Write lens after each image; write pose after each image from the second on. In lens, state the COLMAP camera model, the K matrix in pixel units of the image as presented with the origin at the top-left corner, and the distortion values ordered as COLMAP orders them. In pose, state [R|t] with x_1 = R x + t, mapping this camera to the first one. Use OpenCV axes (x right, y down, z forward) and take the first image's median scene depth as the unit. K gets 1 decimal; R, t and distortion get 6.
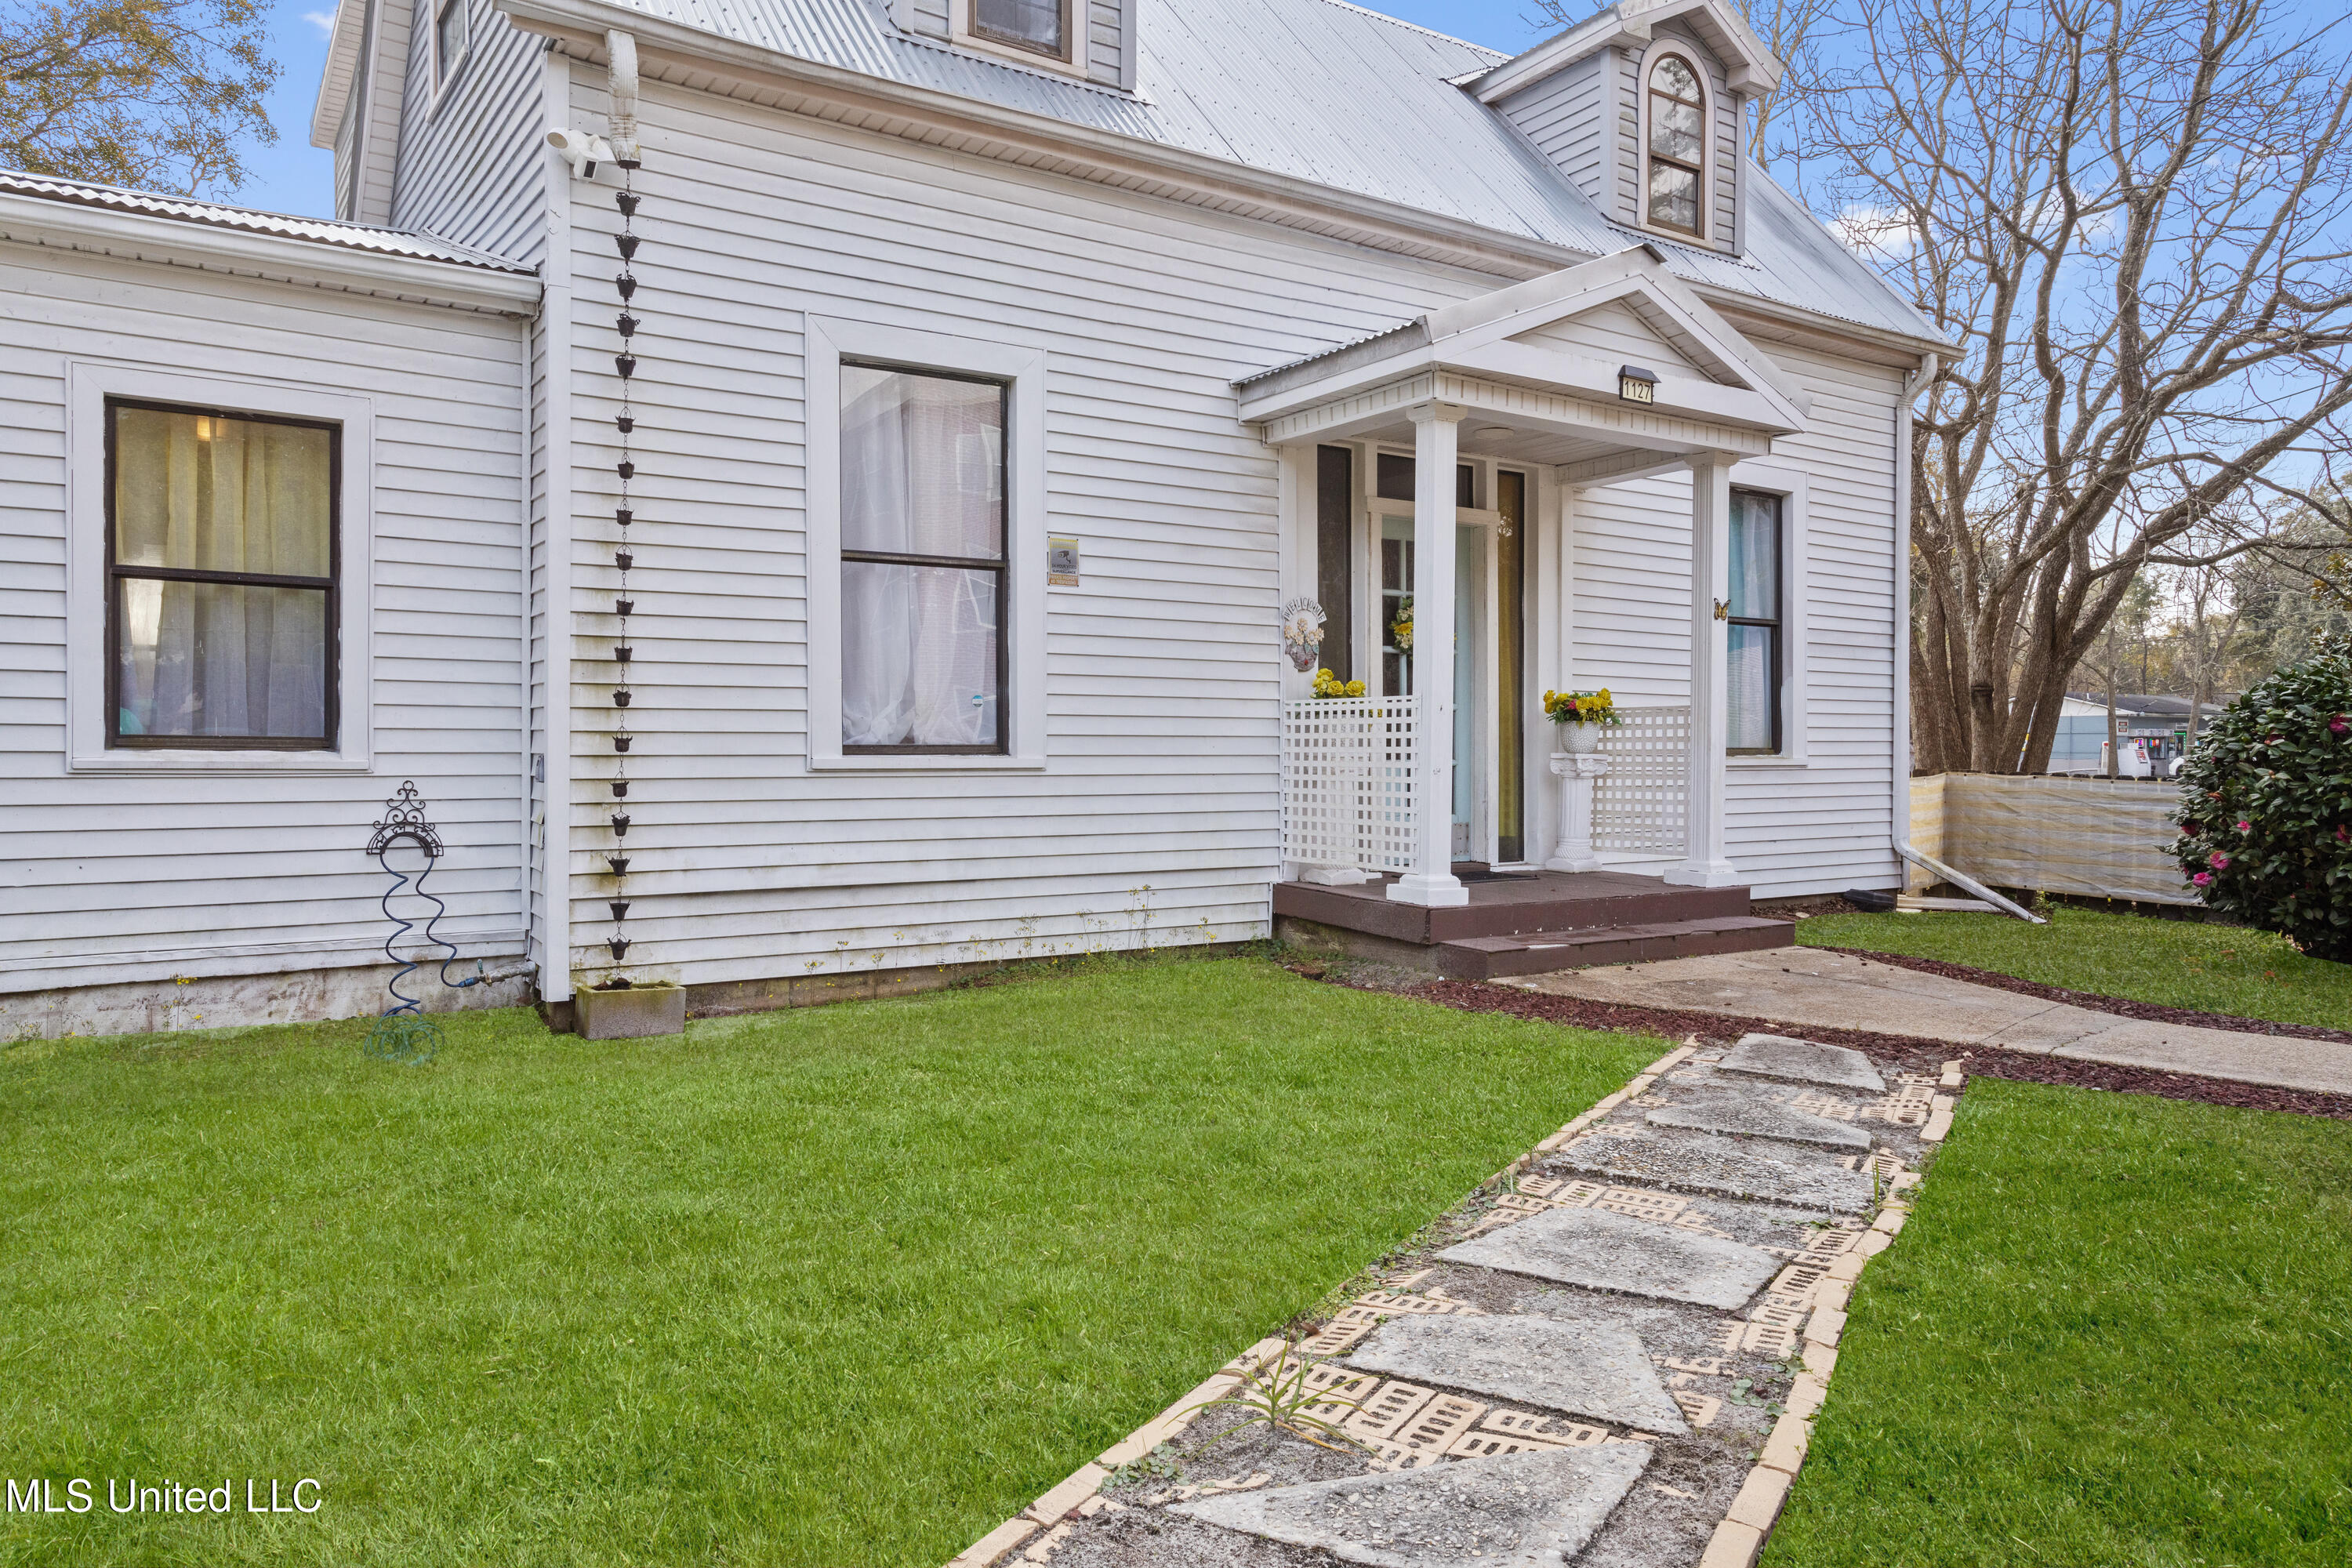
lens RADIAL K [[1744.1, 0, 1172.5], [0, 1744.1, 756.0], [0, 0, 1]] dist [0.004033, -0.002136]
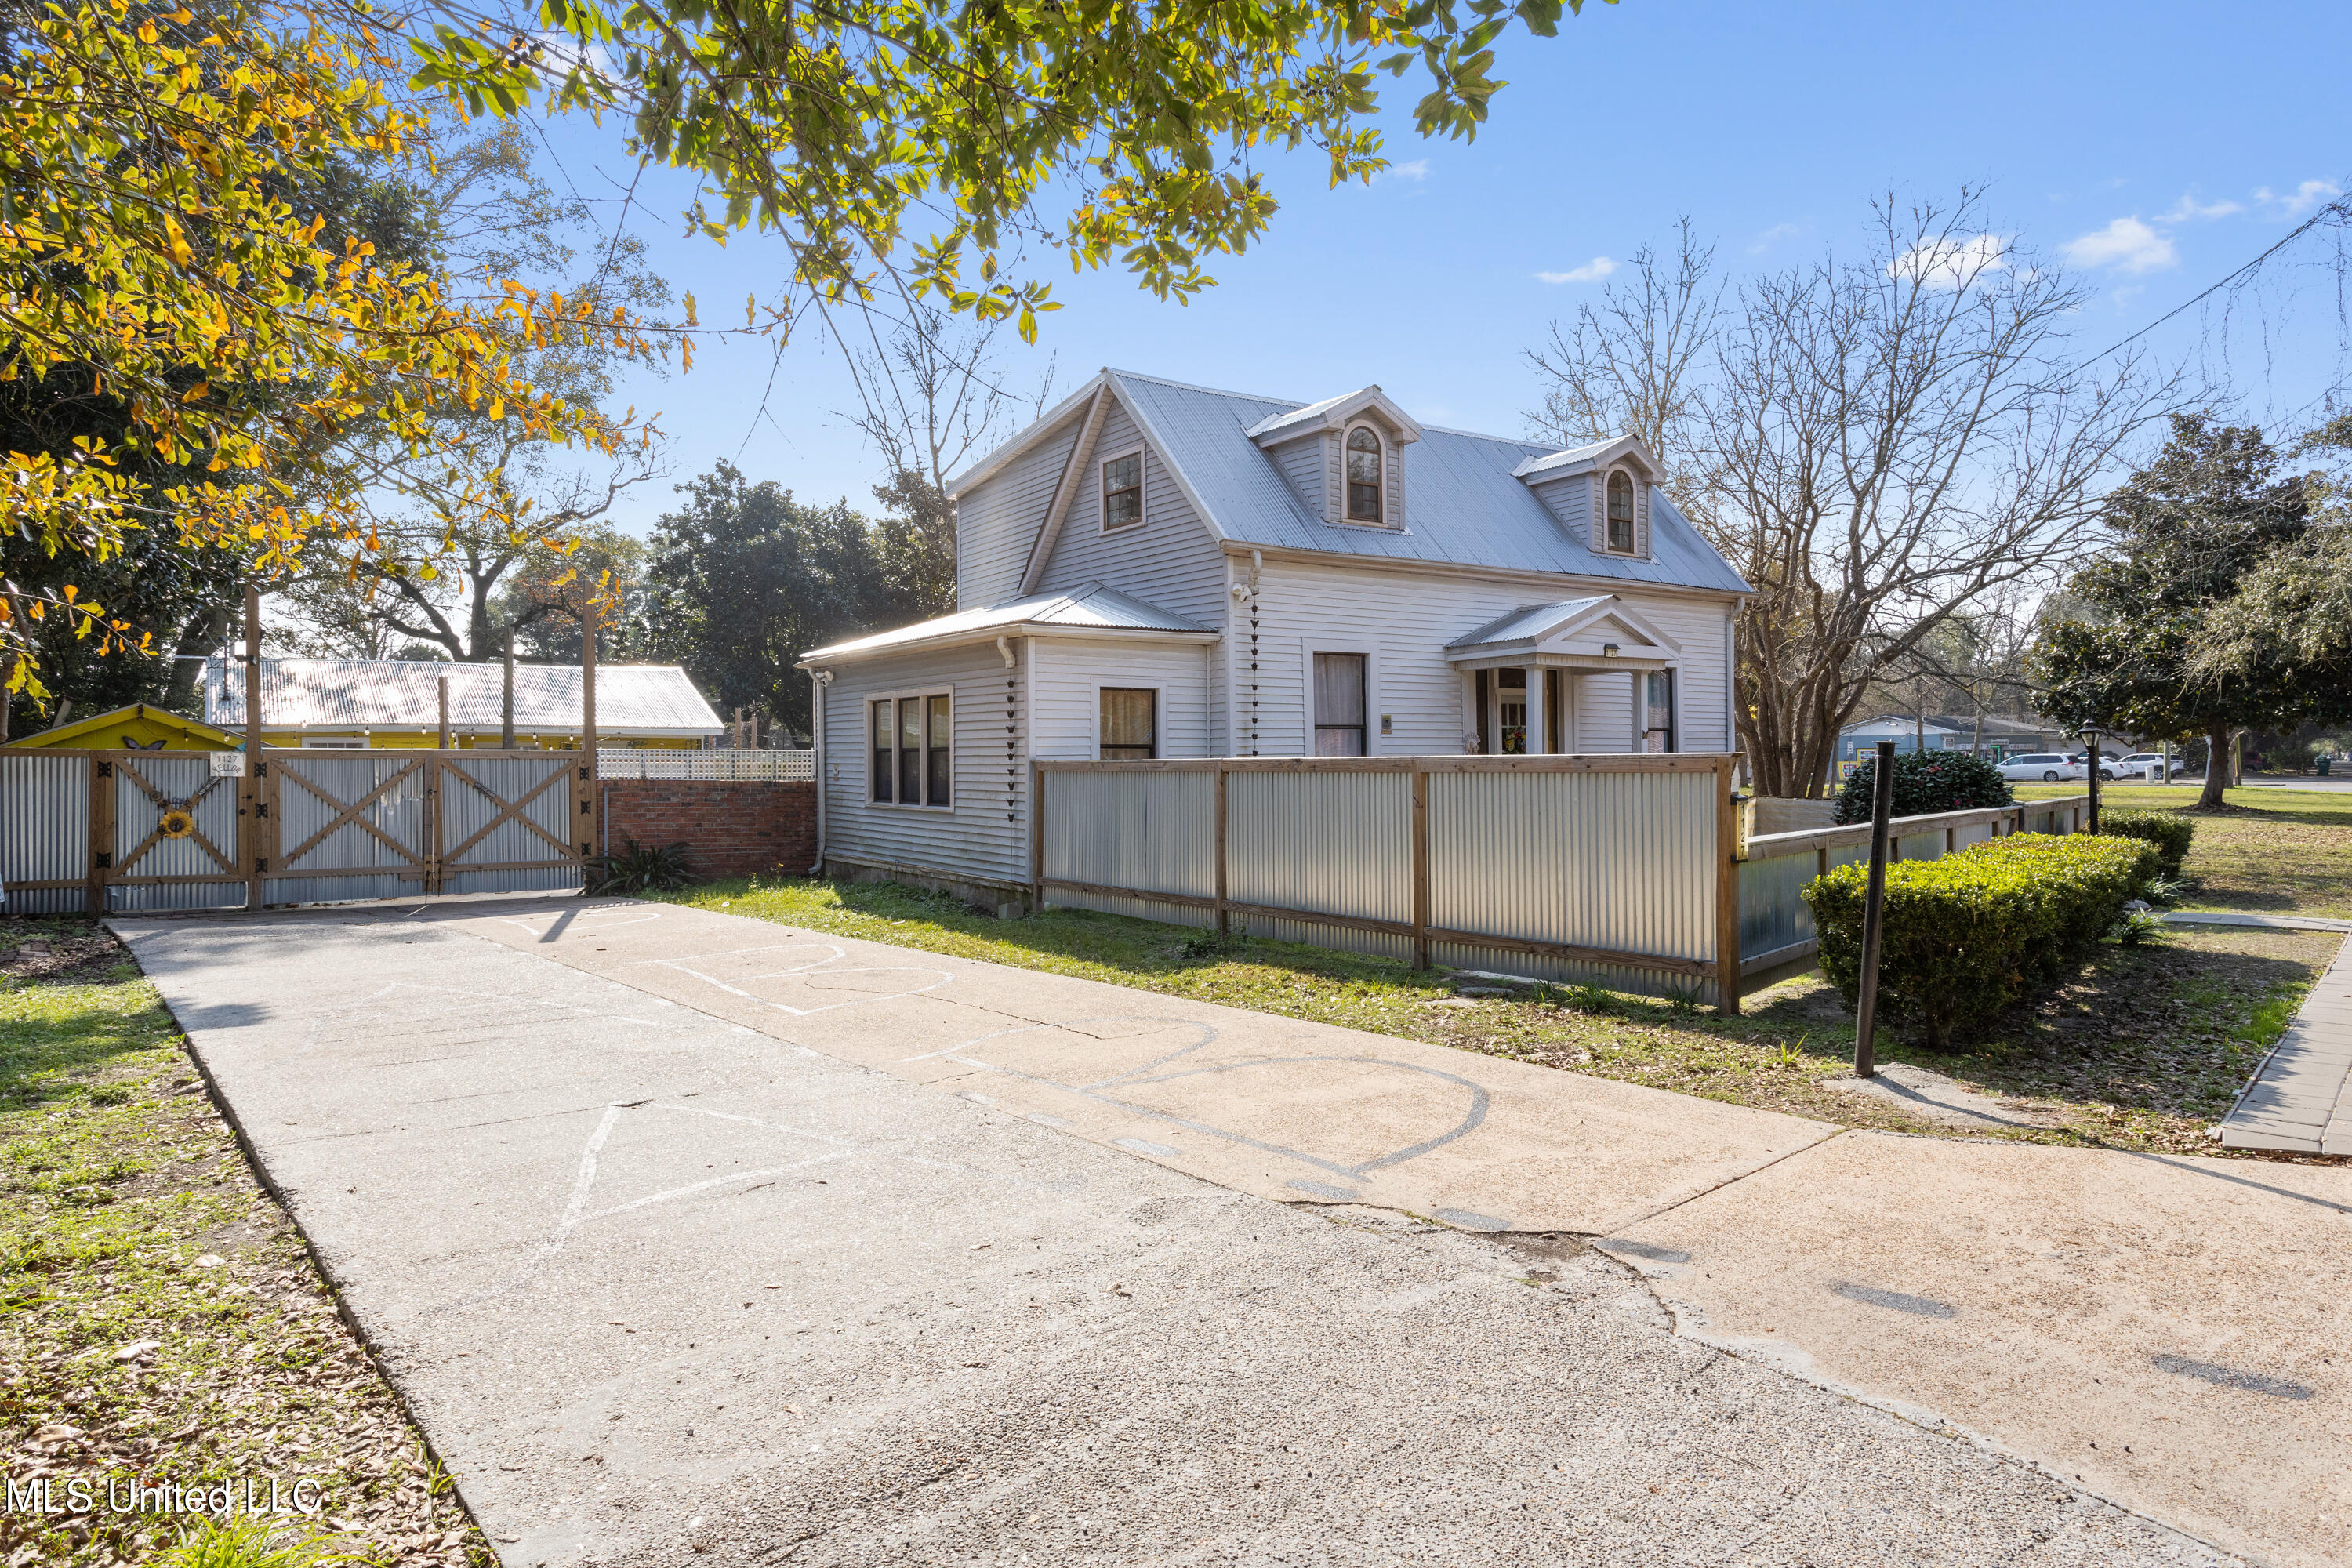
lens RADIAL K [[1524.1, 0, 1176.0], [0, 1524.1, 784.0], [0, 0, 1]] dist [0.000933, -0.000107]
pose [[0.999798, -0.017107, 0.010516, -0.351322], [0.017085, 0.999852, 0.002240, -0.031890], [-0.010553, -0.002060, 0.999942, -1.080333]]
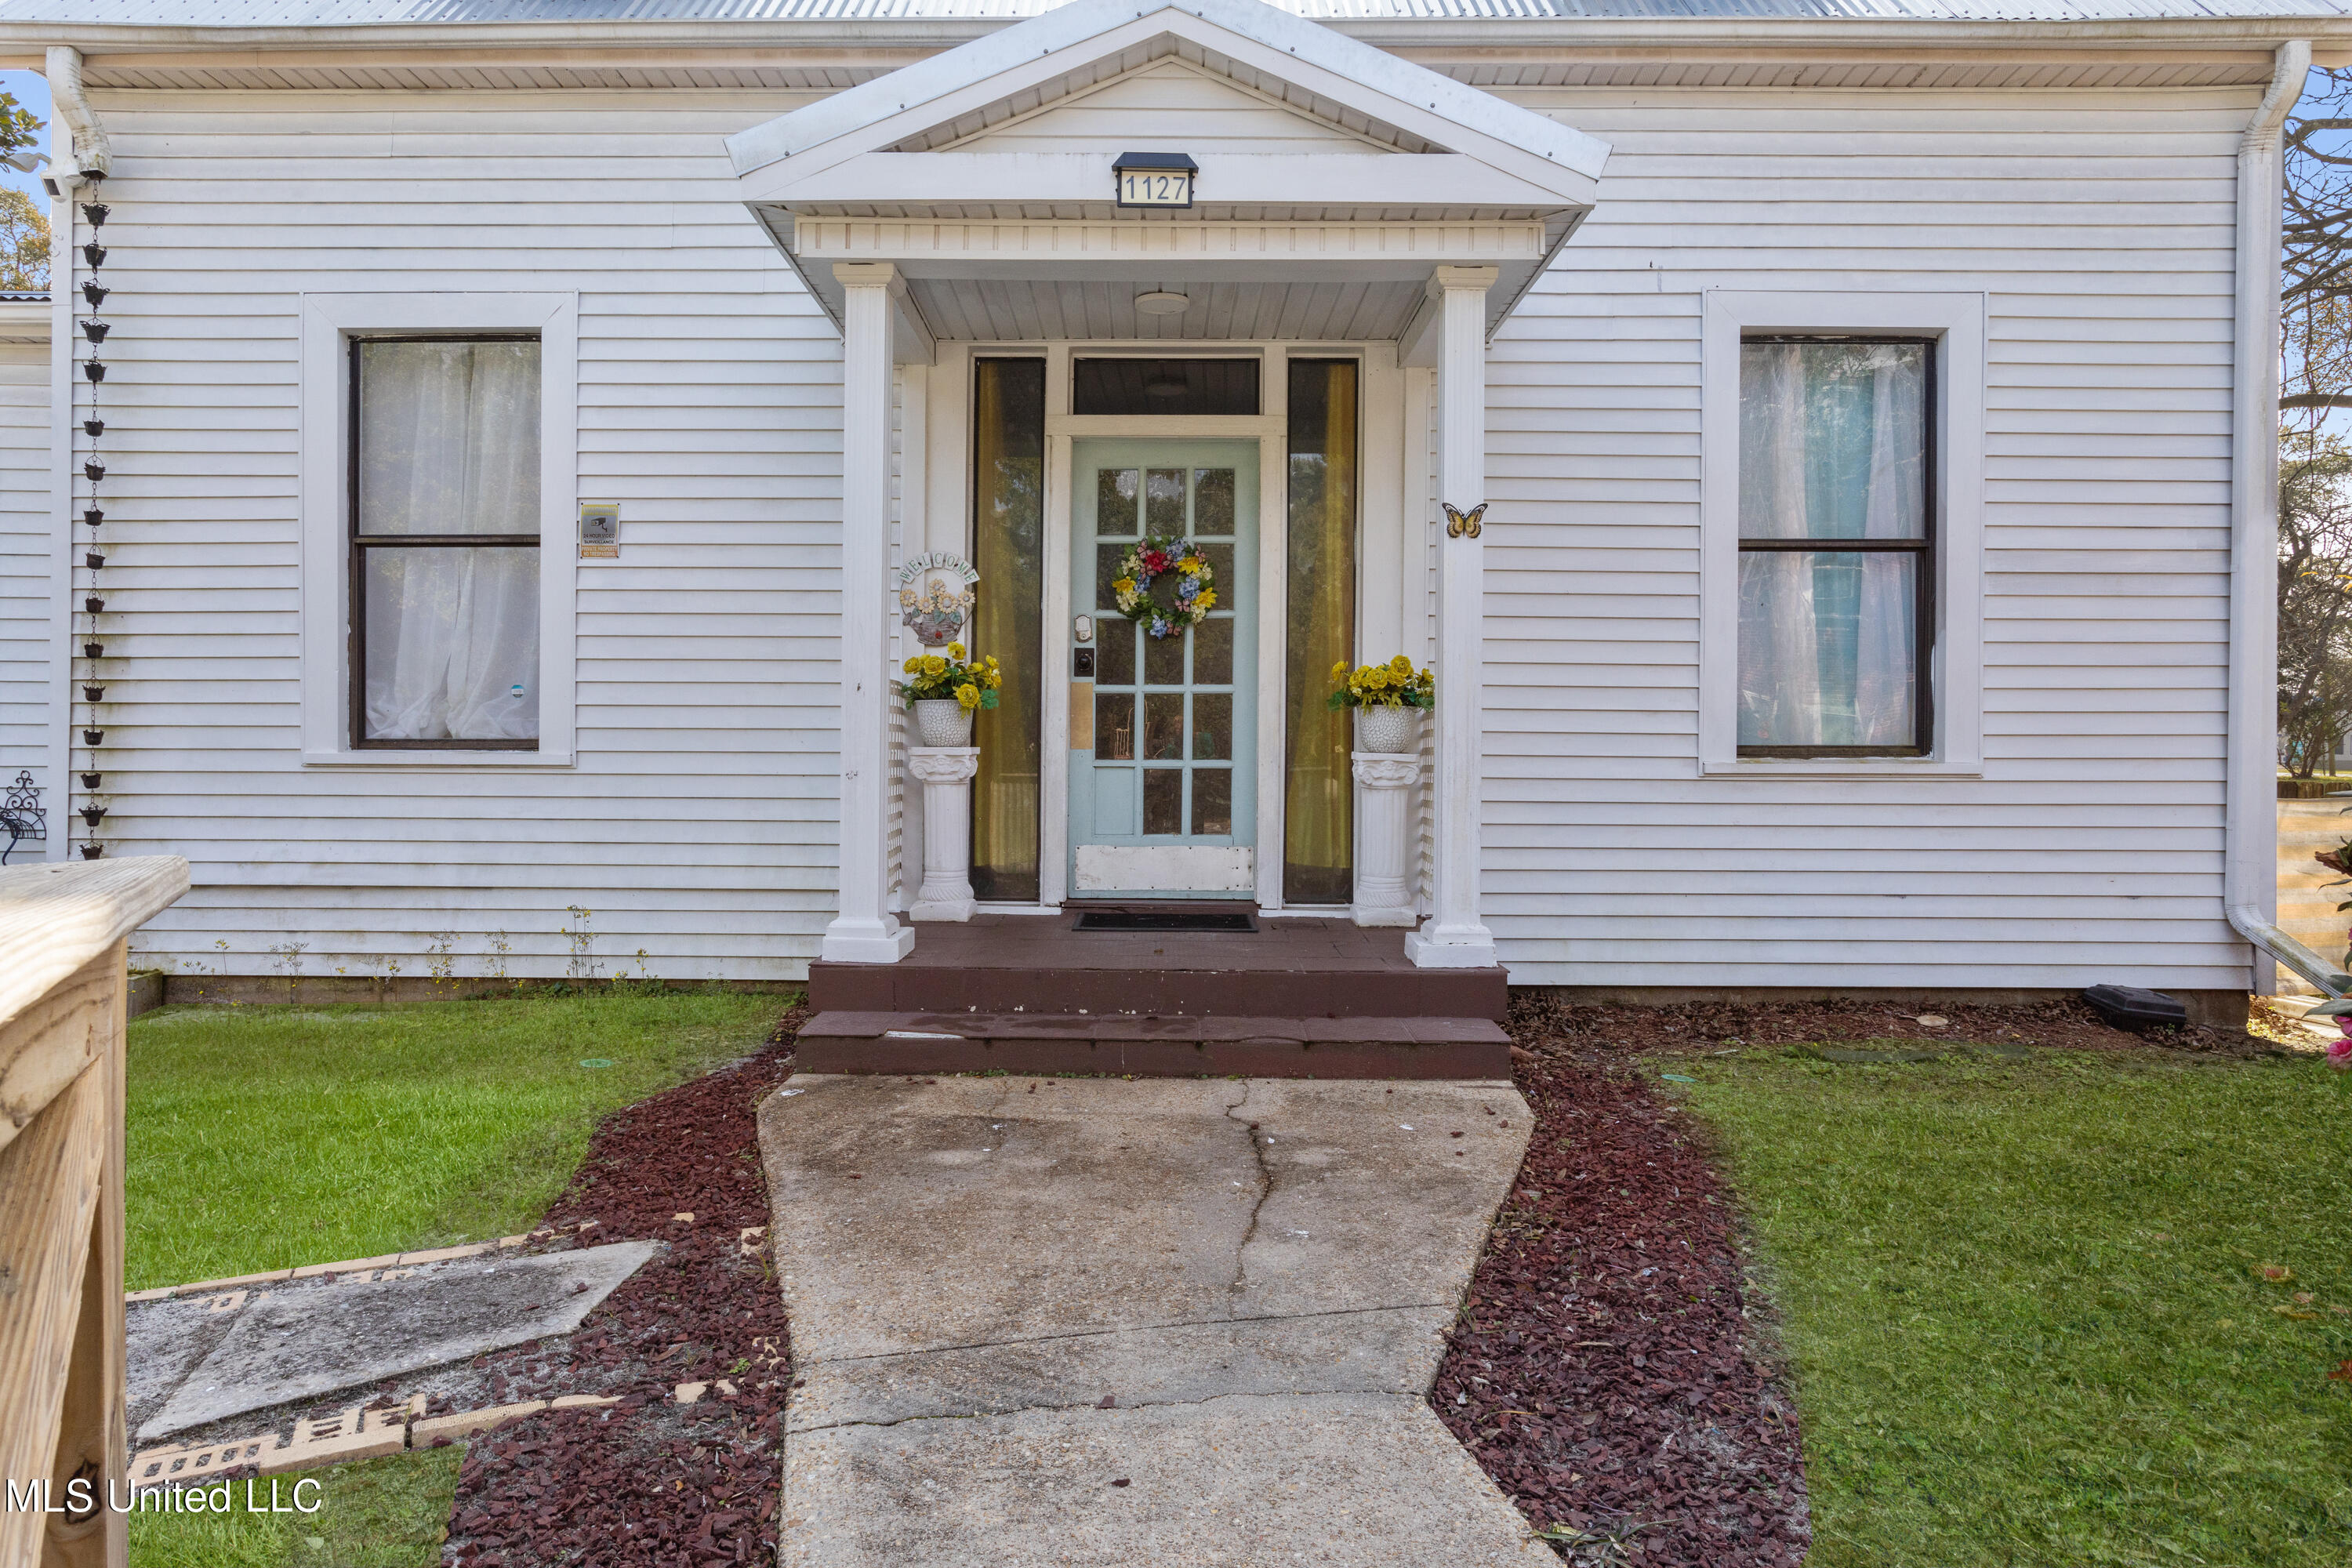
lens RADIAL K [[1680.0, 0, 1176.0], [0, 1680.0, 784.0], [0, 0, 1]] dist [0.002892, -0.002834]
pose [[0.798557, 0.014019, -0.601756, 0.600601], [-0.005088, 0.999850, 0.016542, 0.000482], [0.601898, -0.010147, 0.798508, 0.441451]]
